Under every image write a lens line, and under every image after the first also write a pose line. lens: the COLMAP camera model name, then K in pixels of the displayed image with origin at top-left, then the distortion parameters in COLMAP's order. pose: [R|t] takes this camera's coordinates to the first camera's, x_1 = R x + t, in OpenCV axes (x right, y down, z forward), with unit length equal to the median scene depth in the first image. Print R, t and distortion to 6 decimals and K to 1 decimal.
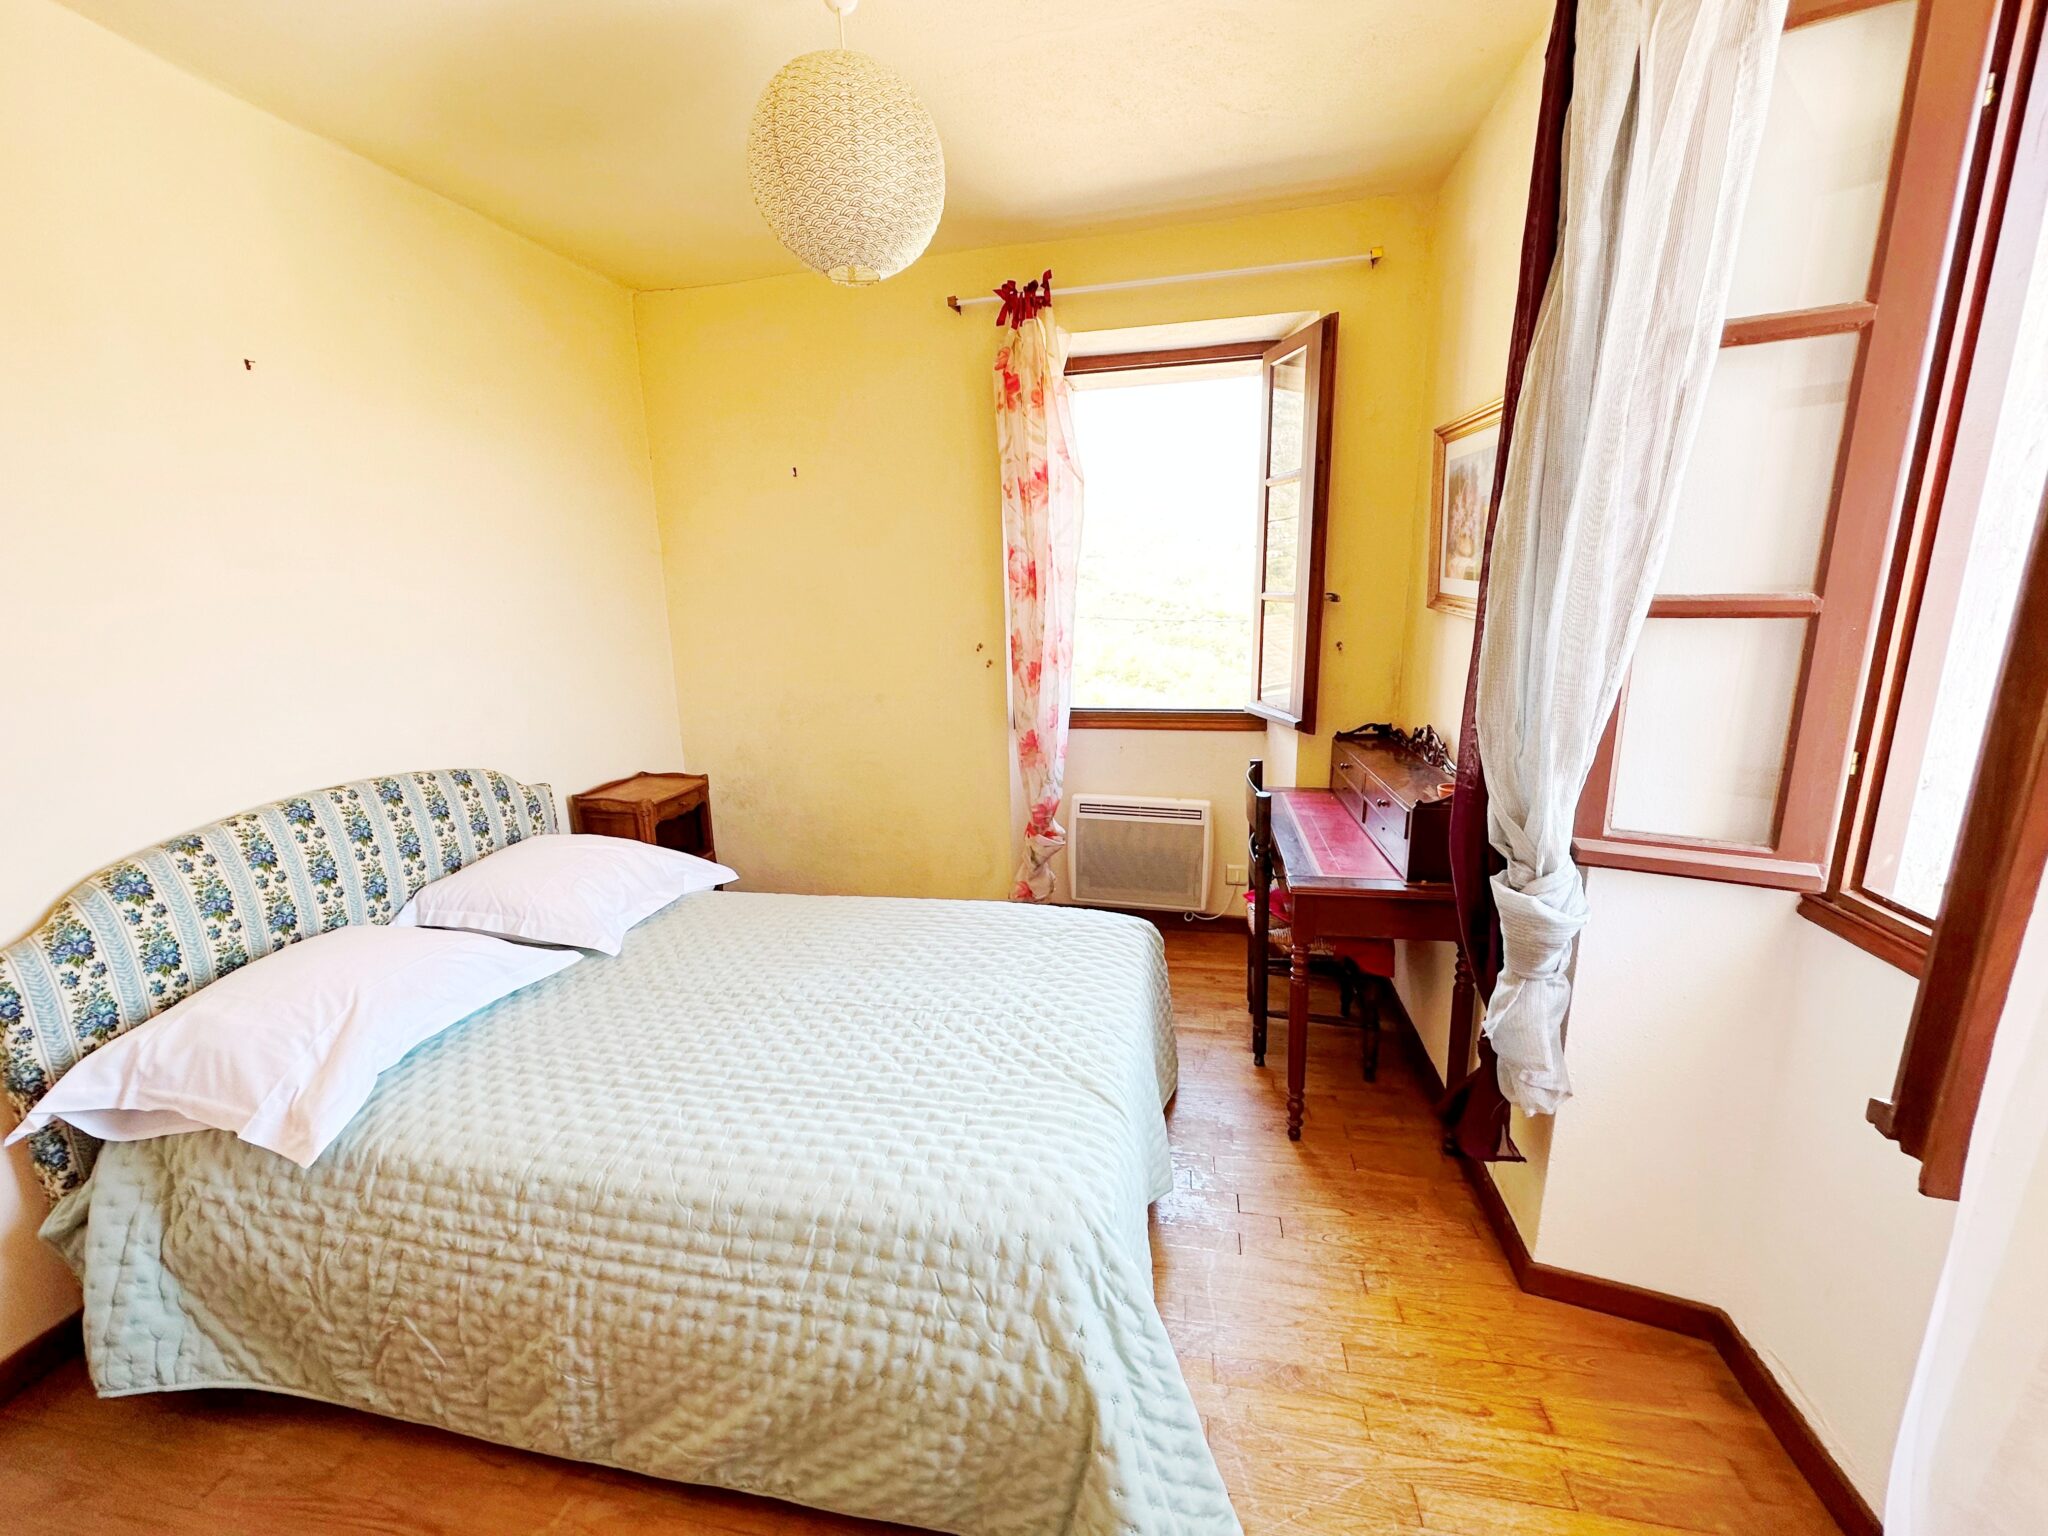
lens RADIAL K [[812.8, 0, 1020.3], [0, 812.8, 766.1], [0, 0, 1]] dist [-0.002937, 0.000365]
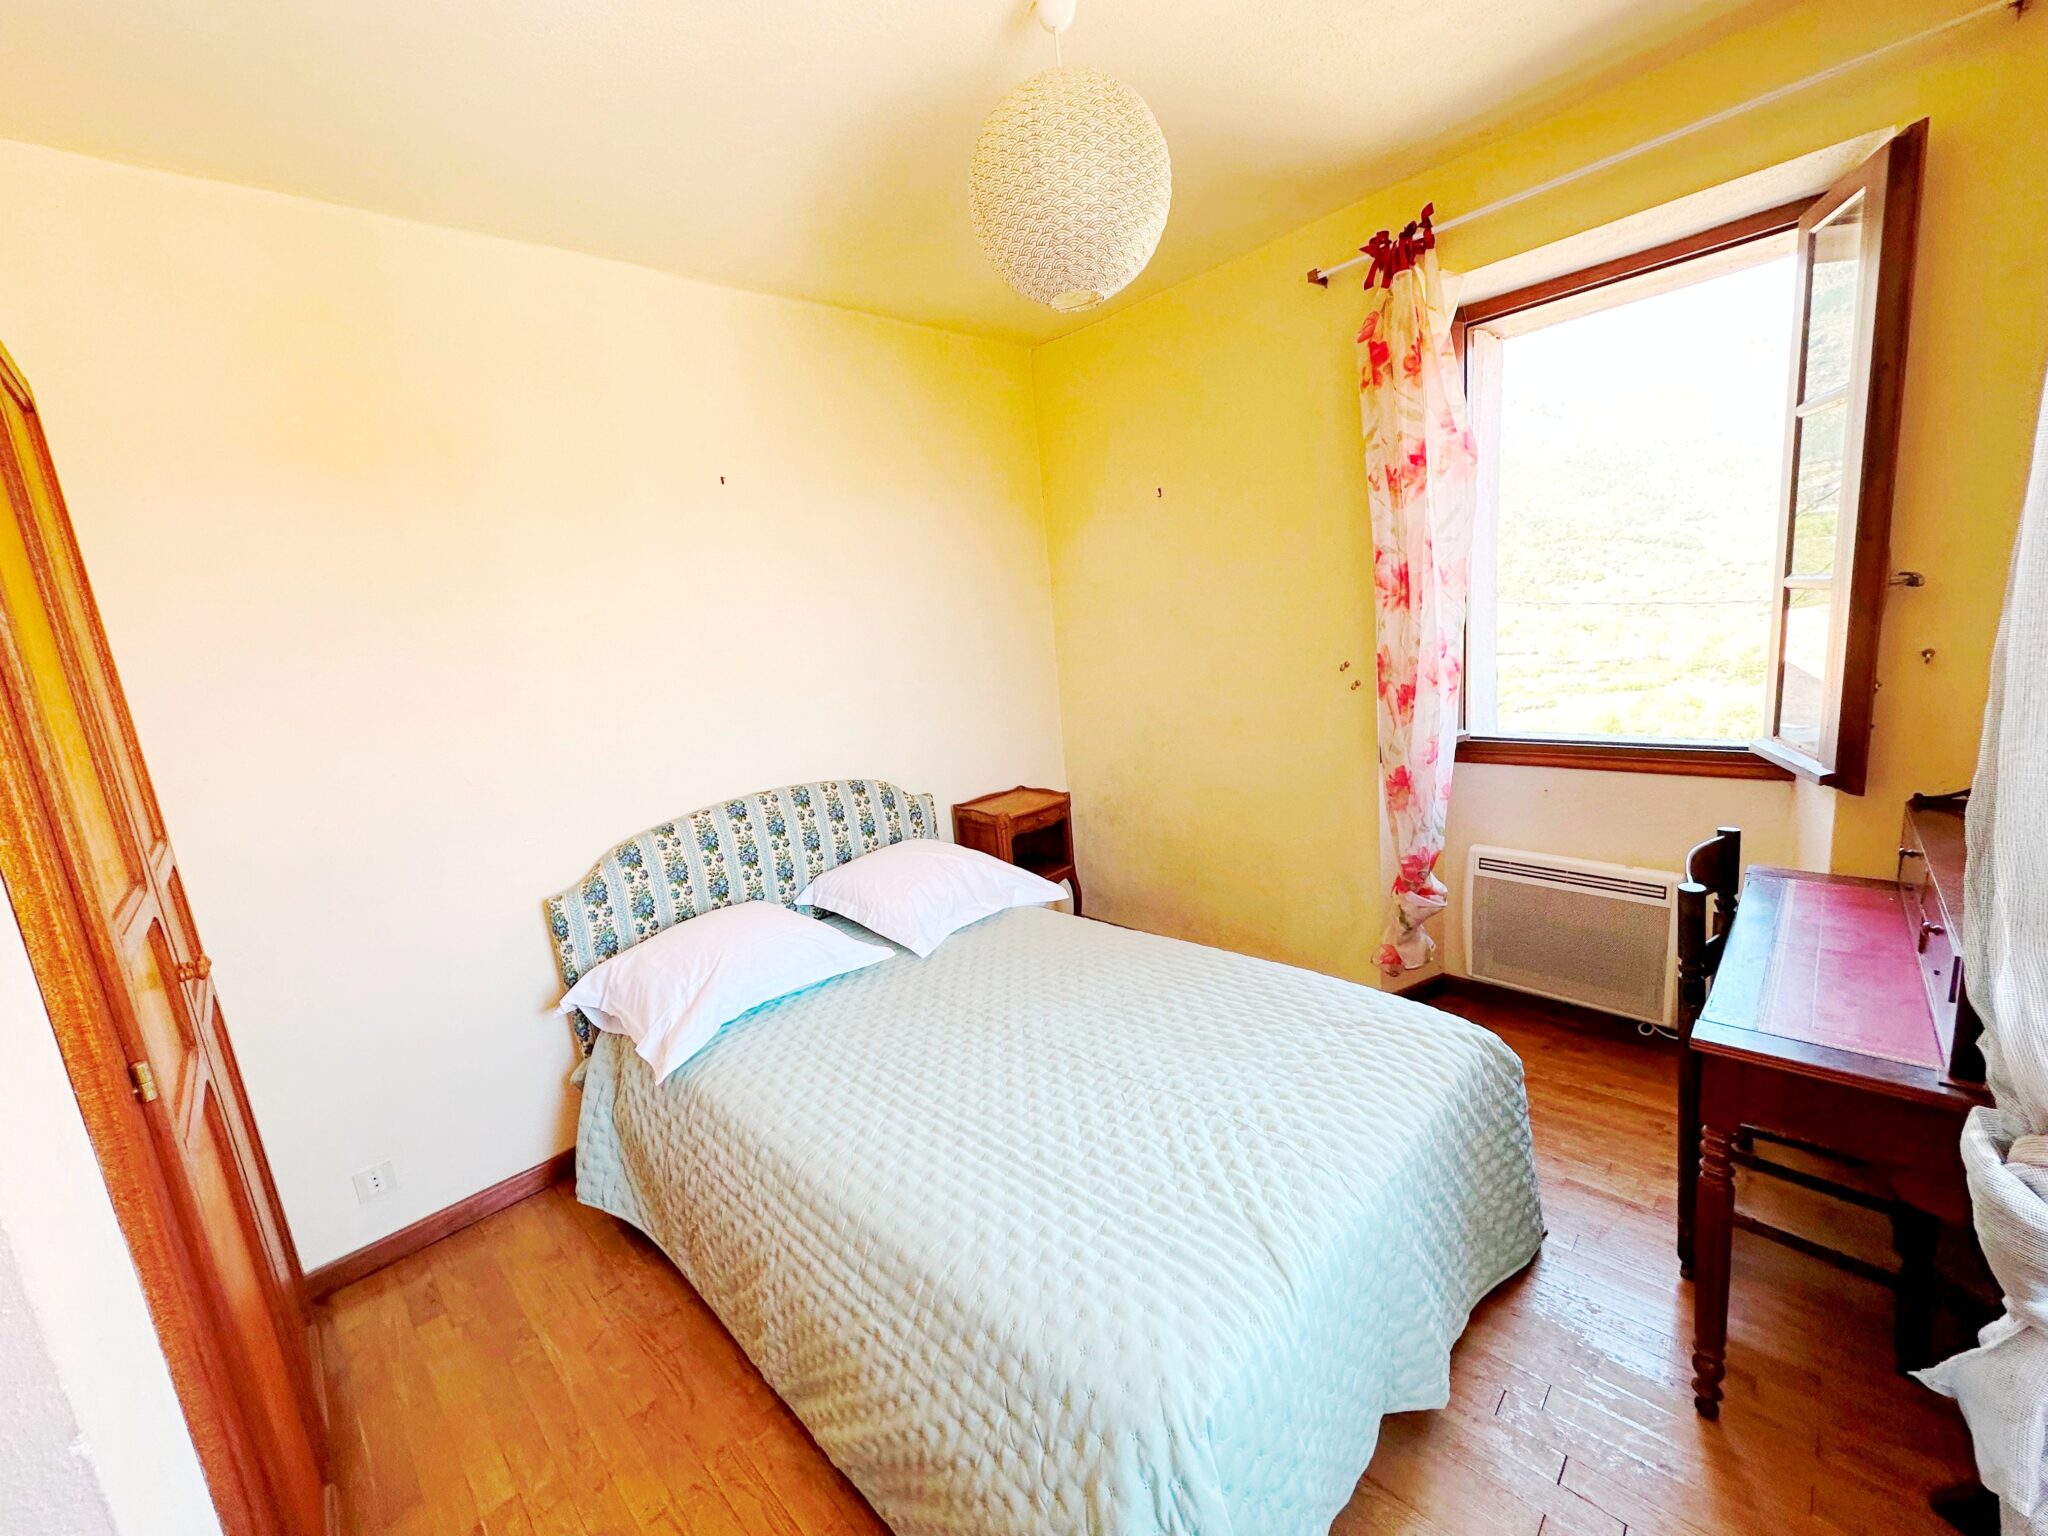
lens RADIAL K [[812.8, 0, 1026.5], [0, 812.8, 766.4], [0, 0, 1]] dist [-0.002937, 0.000365]
pose [[0.828388, 0.047964, -0.558097, 0.203980], [-0.048307, 0.998733, 0.014130, -0.046769], [0.558067, 0.015255, 0.829656, 0.125089]]
